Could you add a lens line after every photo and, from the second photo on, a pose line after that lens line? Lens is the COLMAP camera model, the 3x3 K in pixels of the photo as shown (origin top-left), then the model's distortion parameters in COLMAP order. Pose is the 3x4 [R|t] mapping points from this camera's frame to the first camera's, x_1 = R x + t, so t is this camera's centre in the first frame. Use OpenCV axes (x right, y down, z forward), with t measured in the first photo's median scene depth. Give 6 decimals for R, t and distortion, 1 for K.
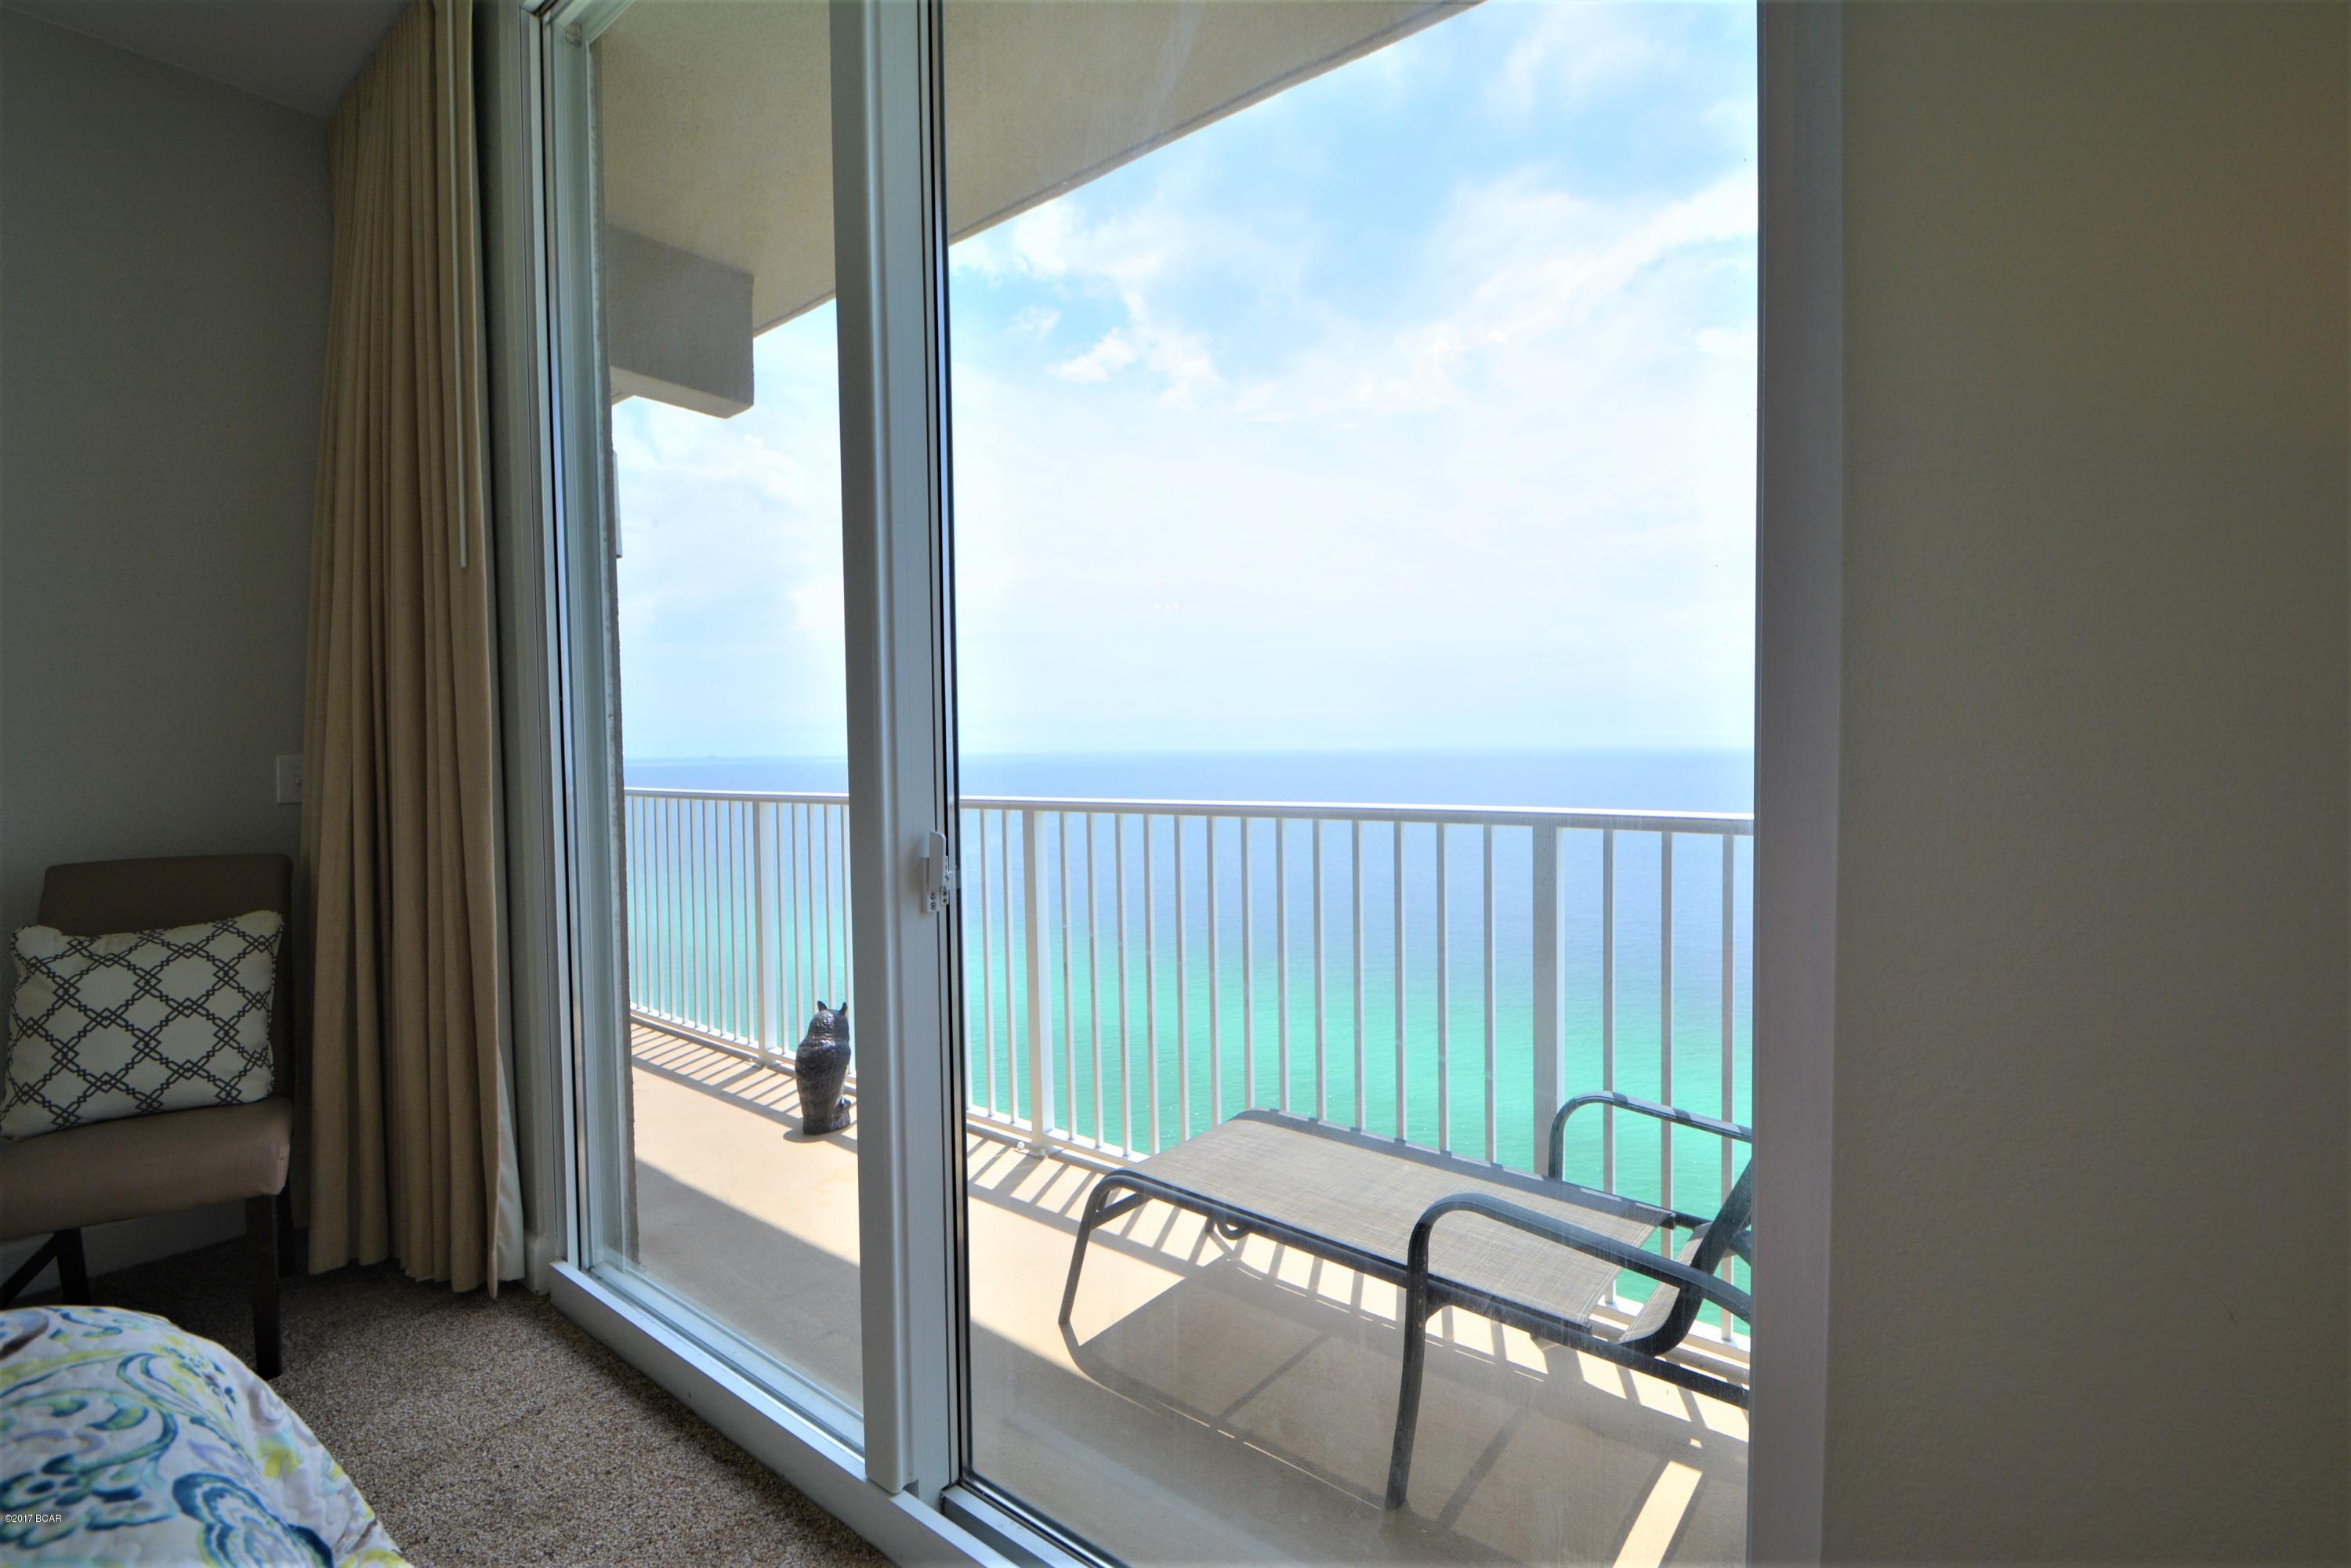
lens RADIAL K [[1058.6, 0, 1186.0], [0, 1058.6, 769.3], [0, 0, 1]] dist [0.017657, -0.016260]
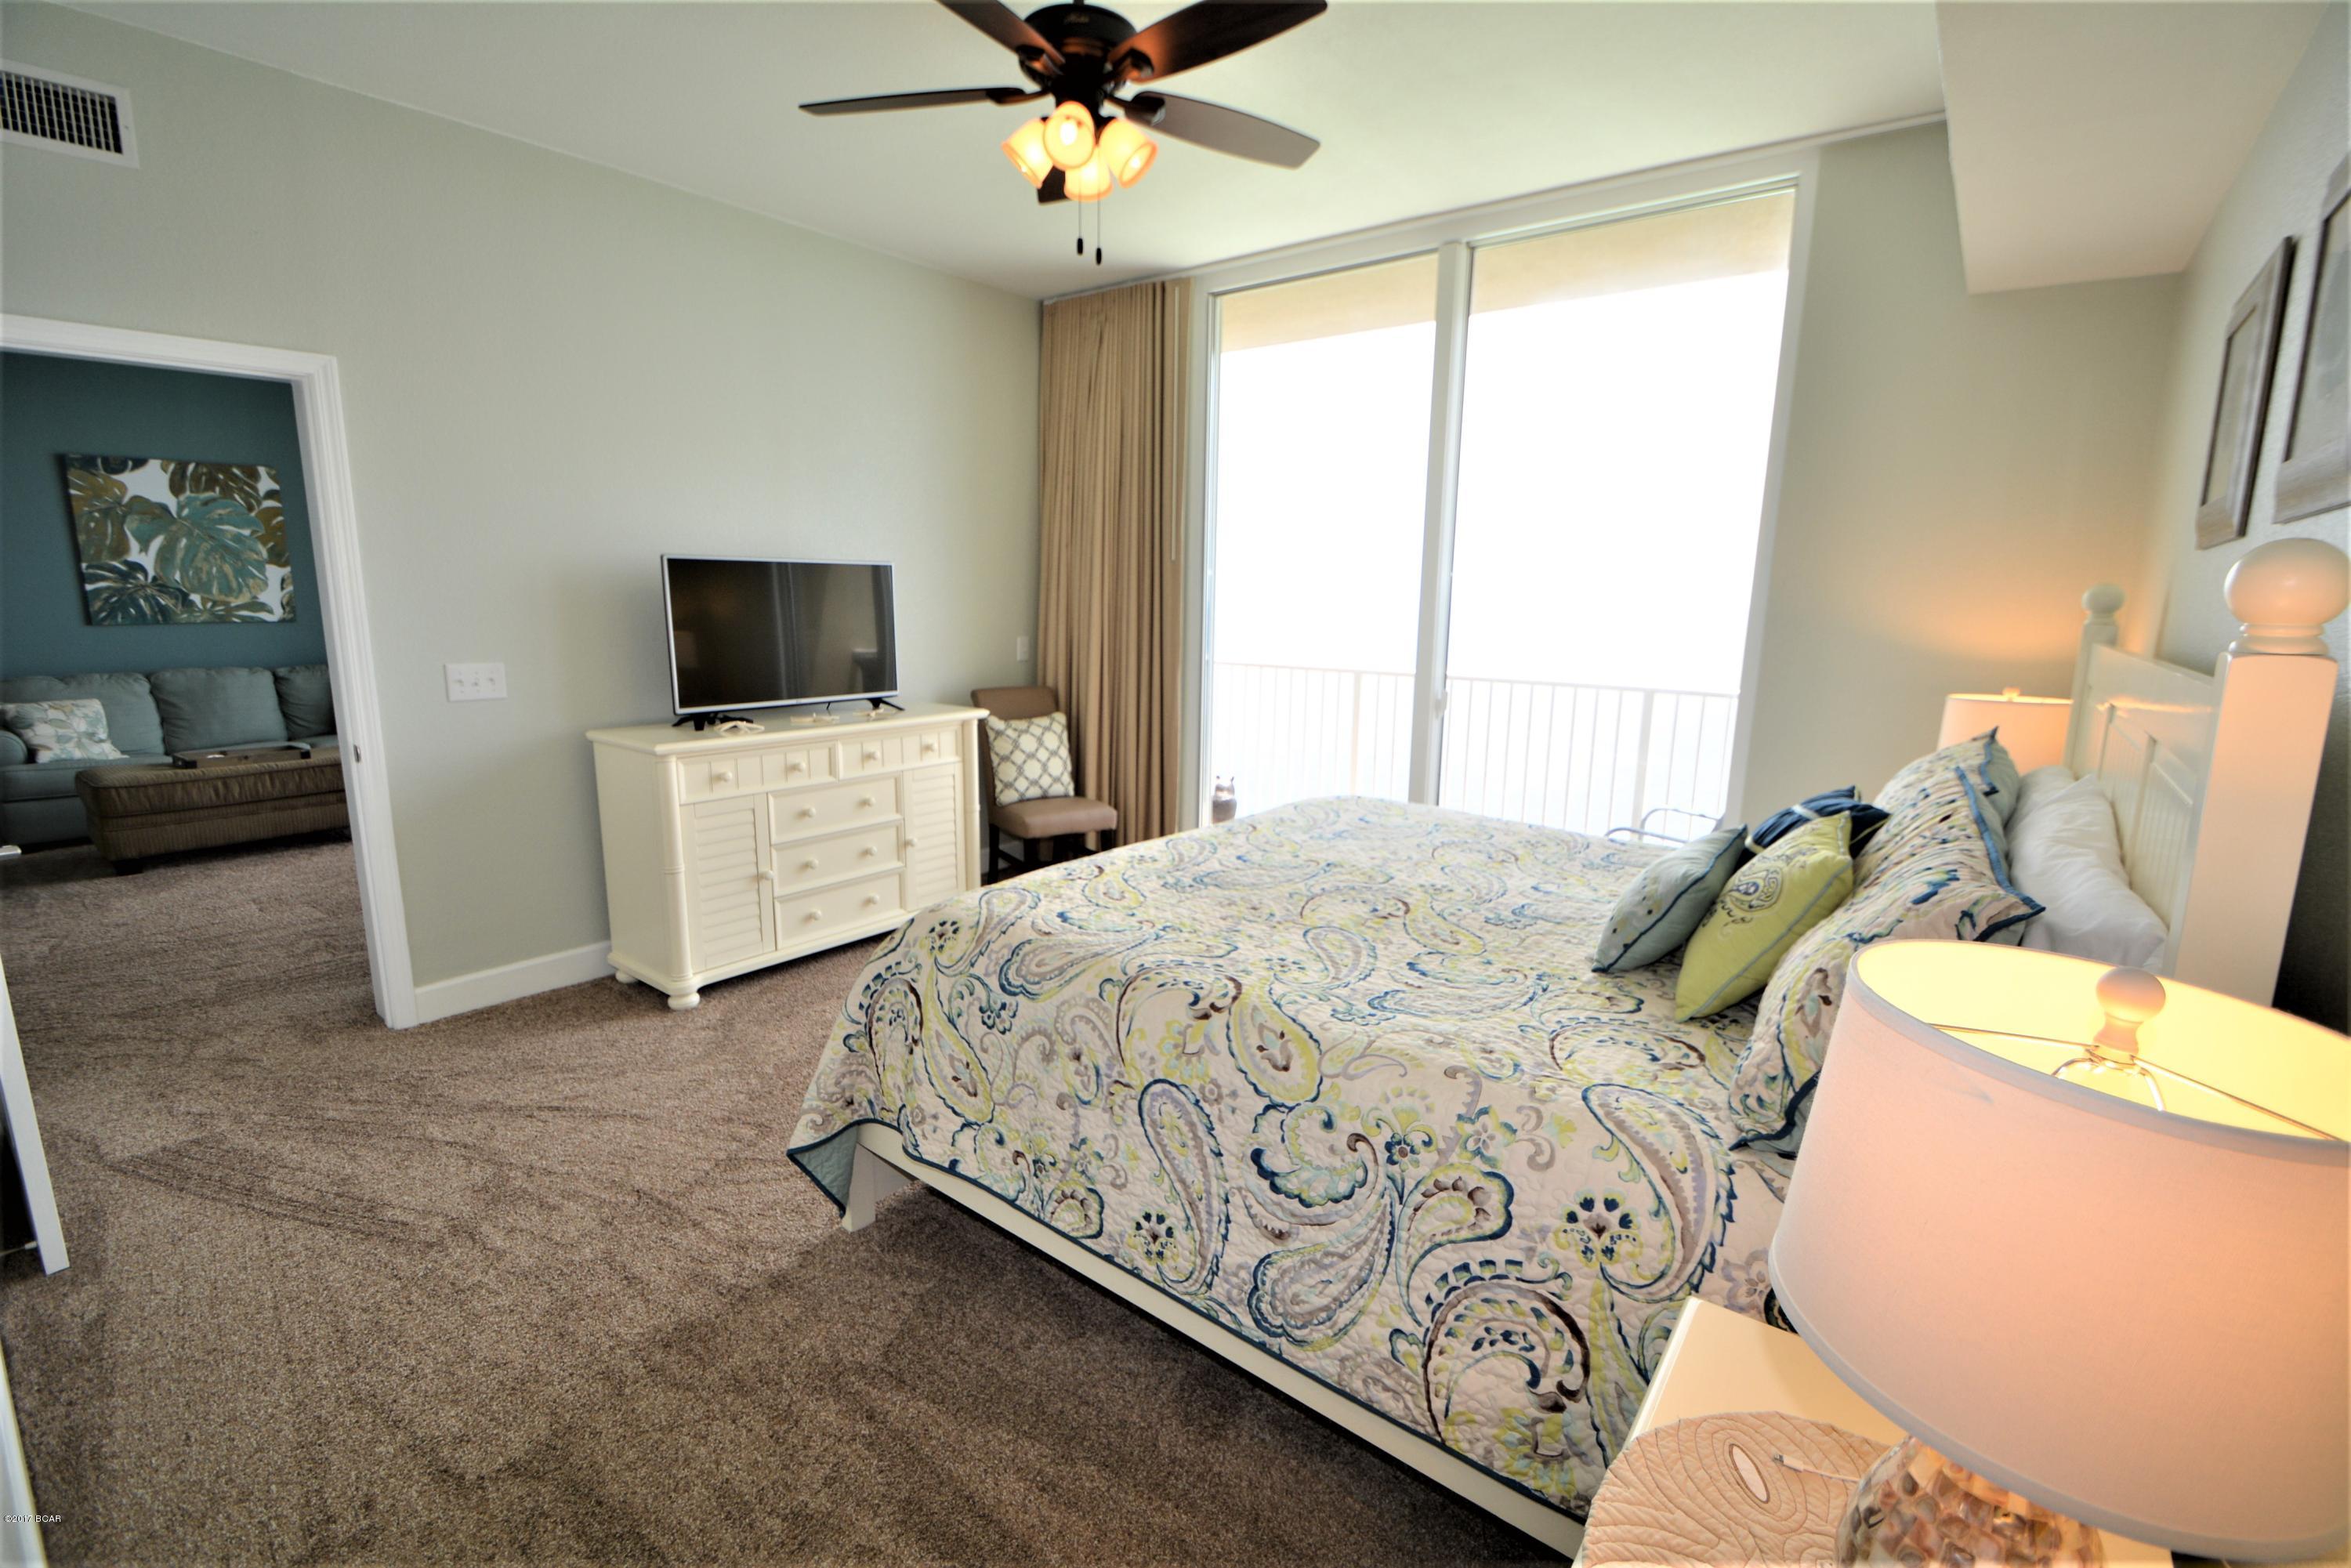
lens RADIAL K [[1058.6, 0, 1186.0], [0, 1058.6, 769.3], [0, 0, 1]] dist [0.017657, -0.016260]
pose [[0.999454, 0.031779, 0.009088, -0.680048], [-0.032781, 0.988210, 0.149557, -0.093353], [-0.004228, -0.149773, 0.988711, -1.278027]]
